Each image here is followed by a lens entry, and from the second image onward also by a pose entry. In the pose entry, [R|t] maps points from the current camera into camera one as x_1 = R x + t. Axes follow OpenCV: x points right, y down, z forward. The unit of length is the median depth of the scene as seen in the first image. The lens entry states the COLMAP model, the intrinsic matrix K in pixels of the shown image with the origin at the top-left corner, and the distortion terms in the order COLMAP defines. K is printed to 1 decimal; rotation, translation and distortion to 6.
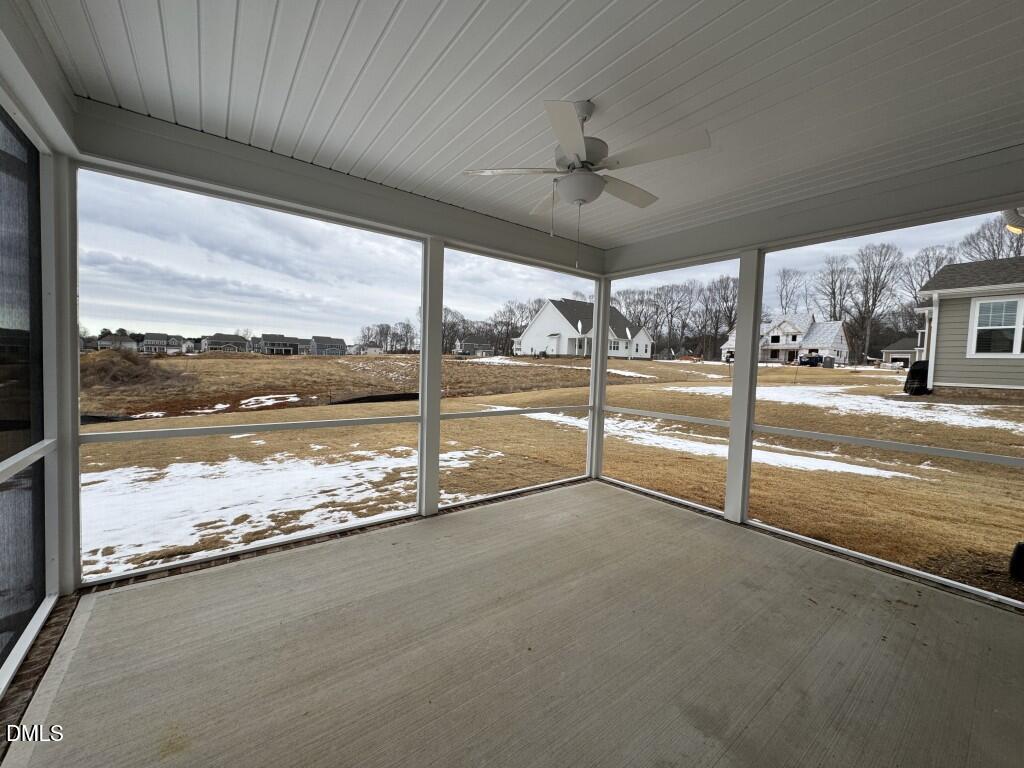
lens RADIAL K [[409.8, 0, 512.0], [0, 409.8, 384.0], [0, 0, 1]] dist [-0.001255, -0.000115]
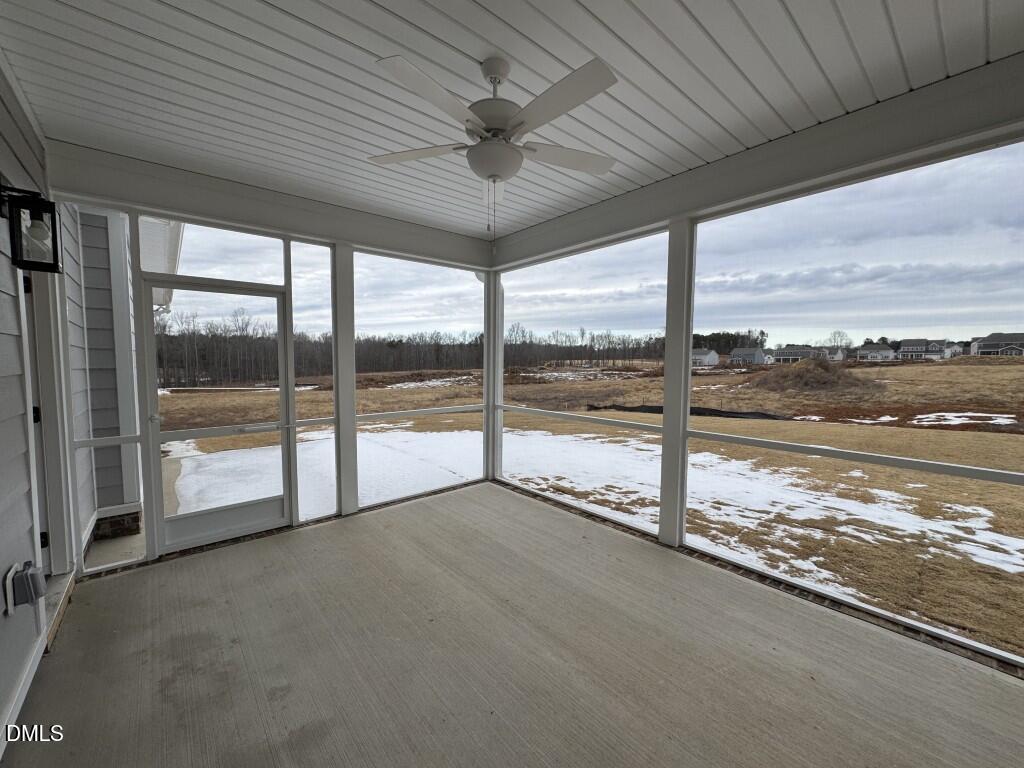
lens RADIAL K [[406.4, 0, 511.4], [0, 406.4, 385.1], [0, 0, 1]] dist [0.000186, 0.000221]
pose [[0.054981, 0.032764, -0.997950, 0.463876], [-0.048781, 0.998356, 0.030090, -0.018508], [0.997295, 0.047027, 0.056489, 0.452623]]
